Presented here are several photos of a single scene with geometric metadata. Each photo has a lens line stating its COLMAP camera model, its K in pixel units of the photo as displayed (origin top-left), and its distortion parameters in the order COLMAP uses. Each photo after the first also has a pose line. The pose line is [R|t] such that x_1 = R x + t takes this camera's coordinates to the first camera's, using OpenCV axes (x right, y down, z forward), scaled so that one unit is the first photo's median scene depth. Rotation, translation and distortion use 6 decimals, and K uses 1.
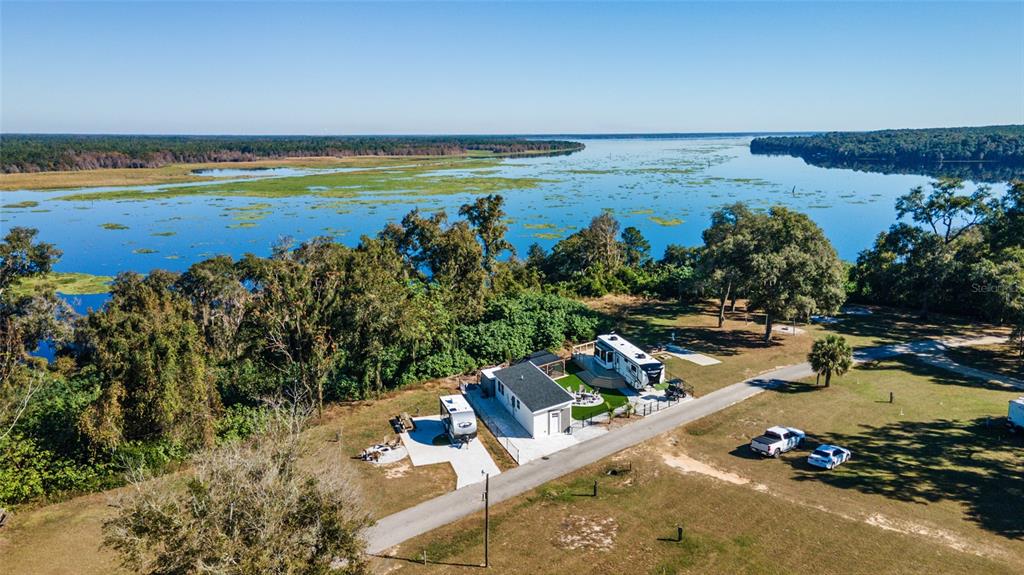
lens RADIAL K [[740.5, 0, 510.3], [0, 740.5, 286.4], [0, 0, 1]] dist [0.026786, 0.034302]
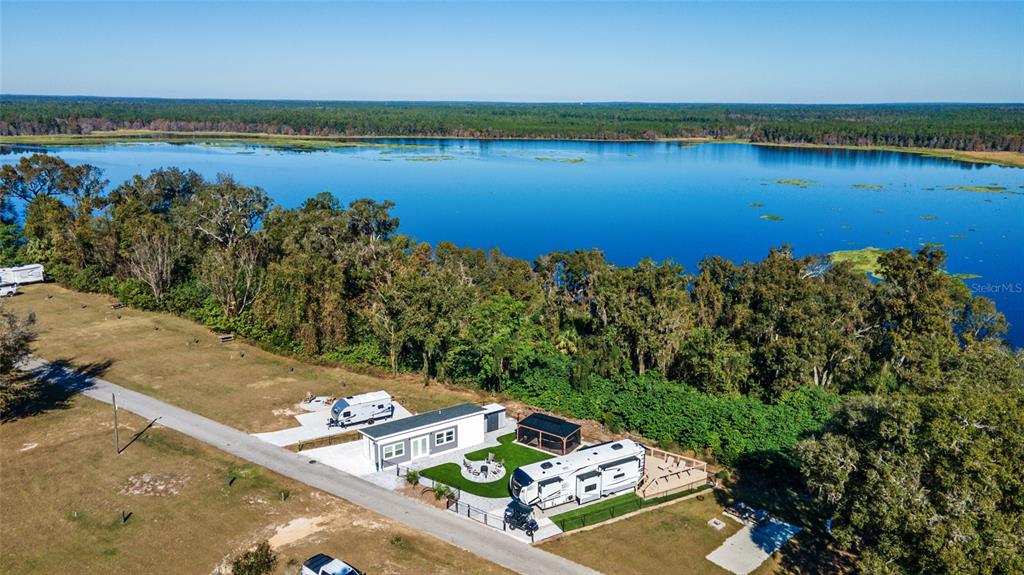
lens RADIAL K [[740.5, 0, 507.3], [0, 740.5, 290.3], [0, 0, 1]] dist [0.026786, 0.034302]
pose [[0.249941, 0.242286, -0.937458, 0.885874], [-0.202465, 0.959862, 0.194096, -0.234337], [0.946857, 0.141290, 0.288963, 0.733750]]
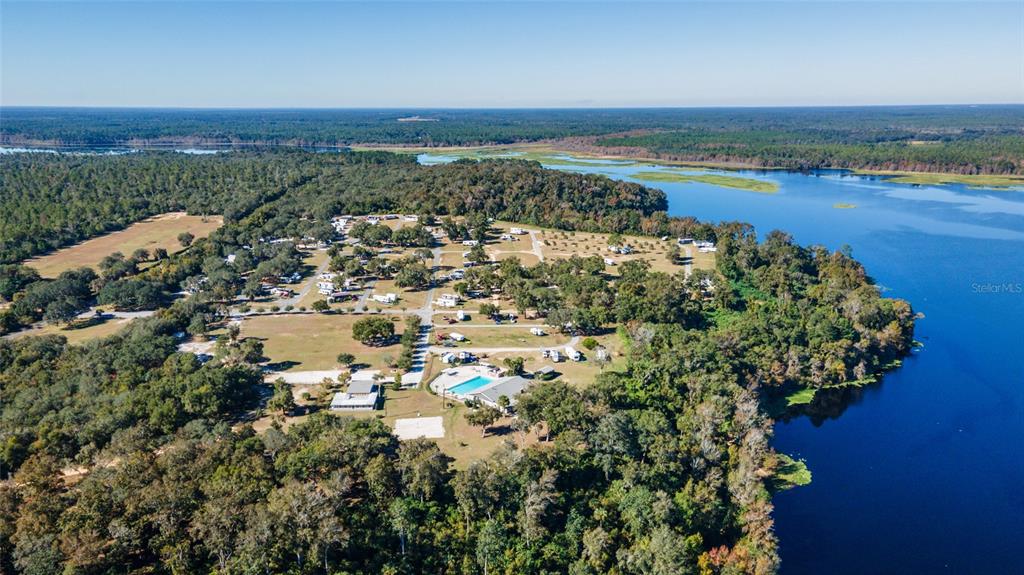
lens RADIAL K [[740.5, 0, 513.6], [0, 740.5, 288.8], [0, 0, 1]] dist [0.026786, 0.034302]
pose [[-0.839587, 0.133848, -0.526477, 5.231256], [-0.105811, 0.910312, 0.400171, -2.366216], [0.532821, 0.391685, -0.750123, 5.326111]]
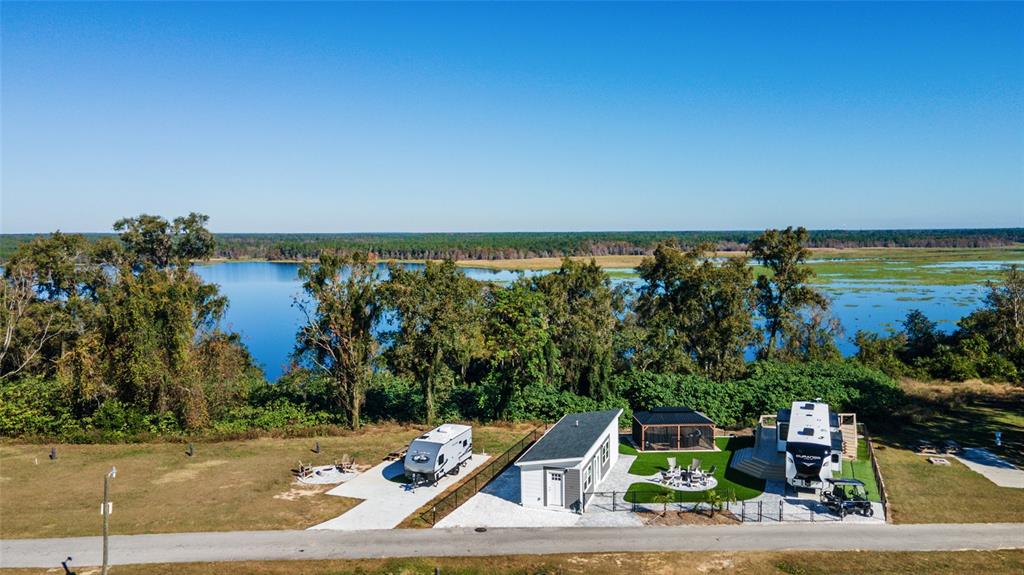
lens RADIAL K [[740.5, 0, 507.5], [0, 740.5, 292.8], [0, 0, 1]] dist [0.026786, 0.034302]
pose [[0.790617, 0.047596, -0.610459, 0.357620], [-0.118413, 0.990039, -0.076167, 0.060241], [0.600753, 0.132505, 0.788377, 0.385100]]
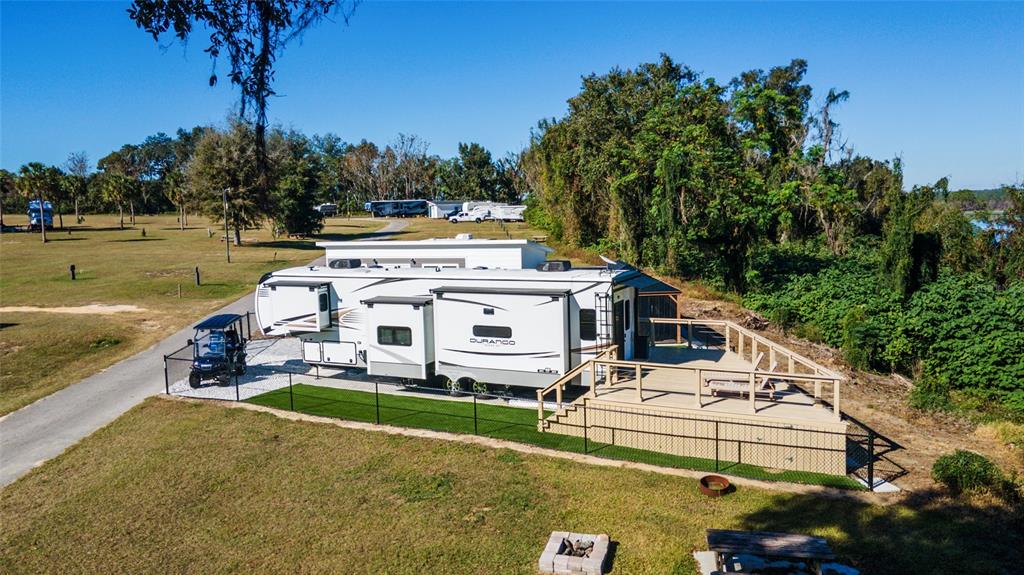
lens RADIAL K [[740.5, 0, 503.2], [0, 740.5, 292.4], [0, 0, 1]] dist [0.026786, 0.034302]
pose [[-0.657481, 0.109621, -0.745454, 0.379333], [-0.117398, 0.962373, 0.245063, 0.023143], [0.744269, 0.248639, -0.619873, 1.285614]]
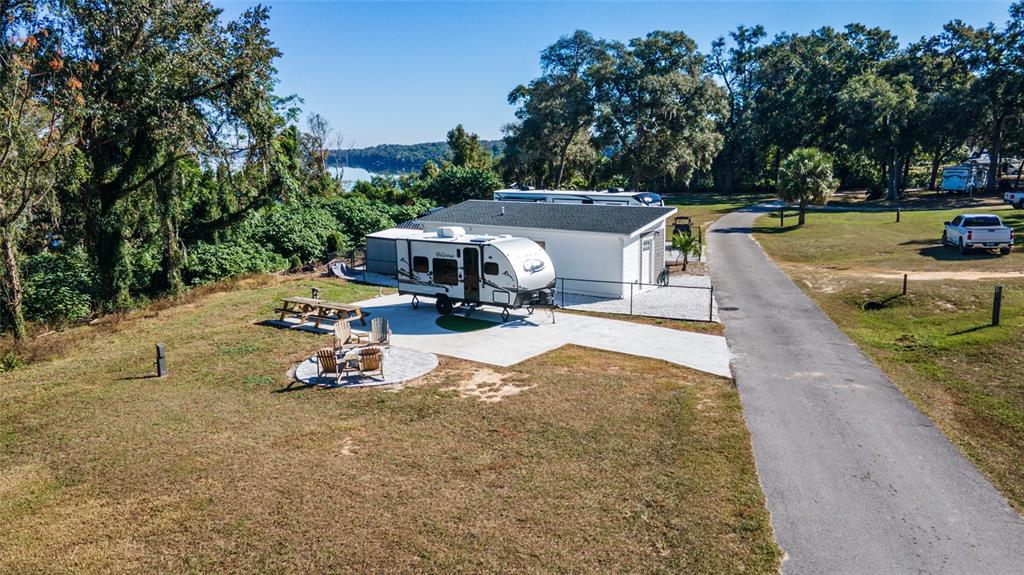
lens RADIAL K [[740.5, 0, 515.4], [0, 740.5, 288.8], [0, 0, 1]] dist [0.026786, 0.034302]
pose [[0.834542, -0.116363, 0.538516, -0.230676], [0.126886, 0.991760, 0.017664, 0.157922], [-0.536134, 0.053588, 0.842430, 0.562924]]
